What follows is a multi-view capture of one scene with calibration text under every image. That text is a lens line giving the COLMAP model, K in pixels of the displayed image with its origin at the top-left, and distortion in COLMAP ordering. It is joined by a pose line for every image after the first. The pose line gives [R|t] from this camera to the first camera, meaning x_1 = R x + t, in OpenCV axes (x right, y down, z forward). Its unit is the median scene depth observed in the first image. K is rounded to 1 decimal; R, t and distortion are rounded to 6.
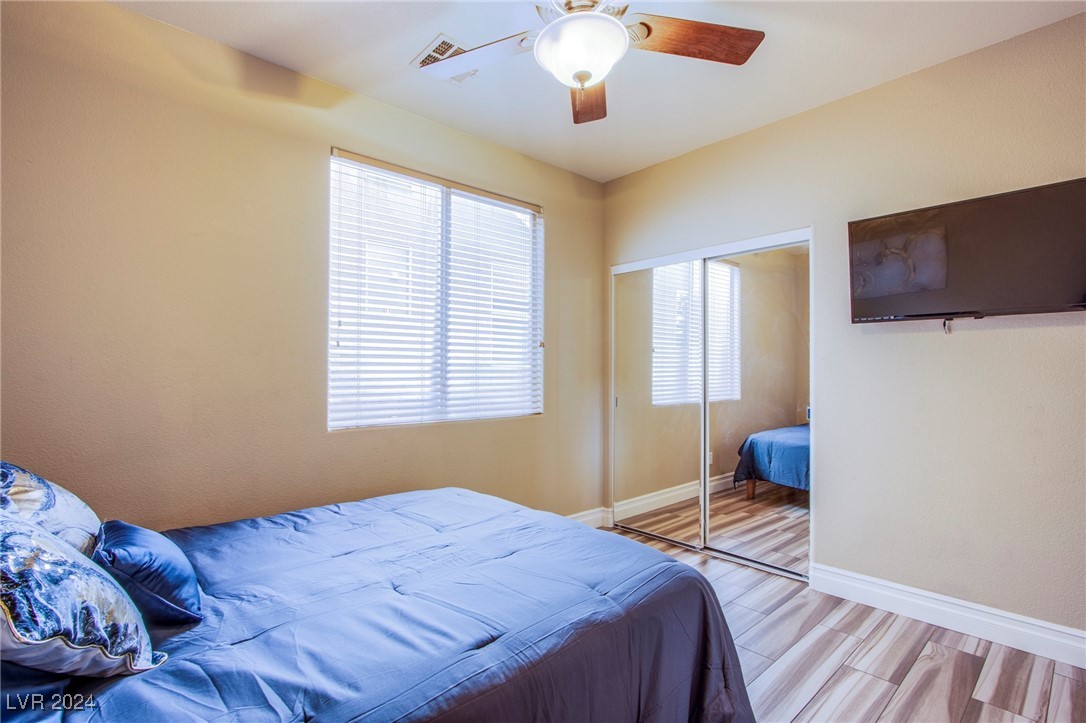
lens RADIAL K [[505.1, 0, 536.8], [0, 505.1, 364.5], [0, 0, 1]] dist [-0.017038, 0.002878]
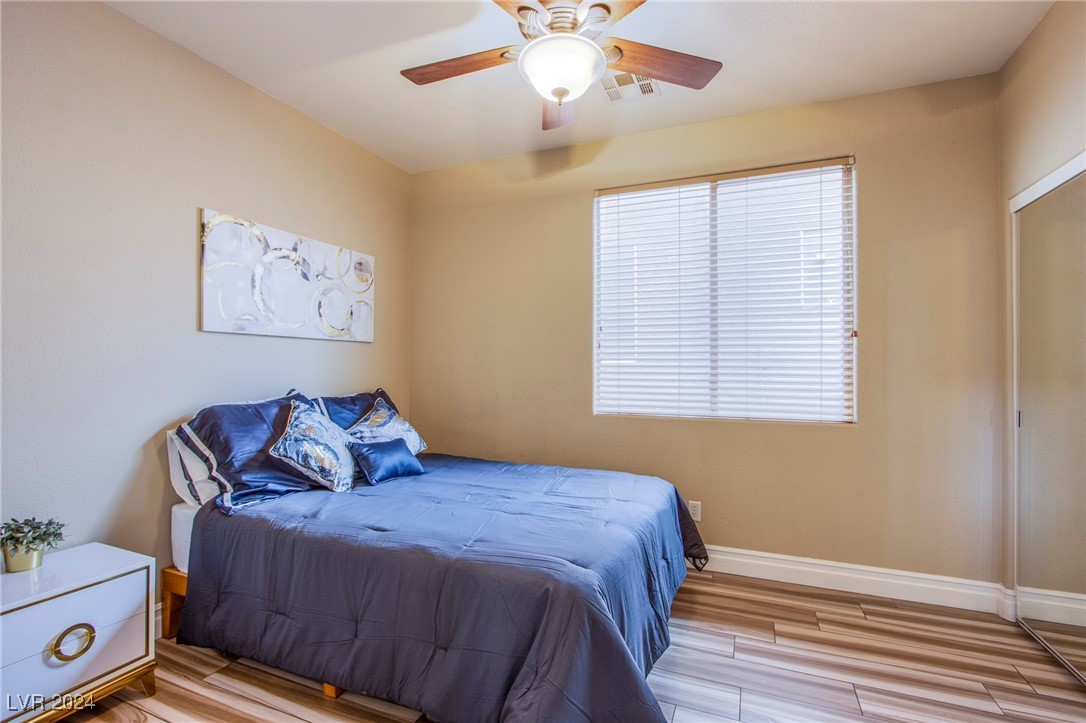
lens RADIAL K [[505.1, 0, 536.2], [0, 505.1, 362.3], [0, 0, 1]] dist [-0.017038, 0.002878]
pose [[0.430544, -0.007410, -0.902539, 0.642406], [0.006177, 0.999967, -0.005263, 0.006560], [0.902549, -0.003310, 0.430575, 0.300703]]
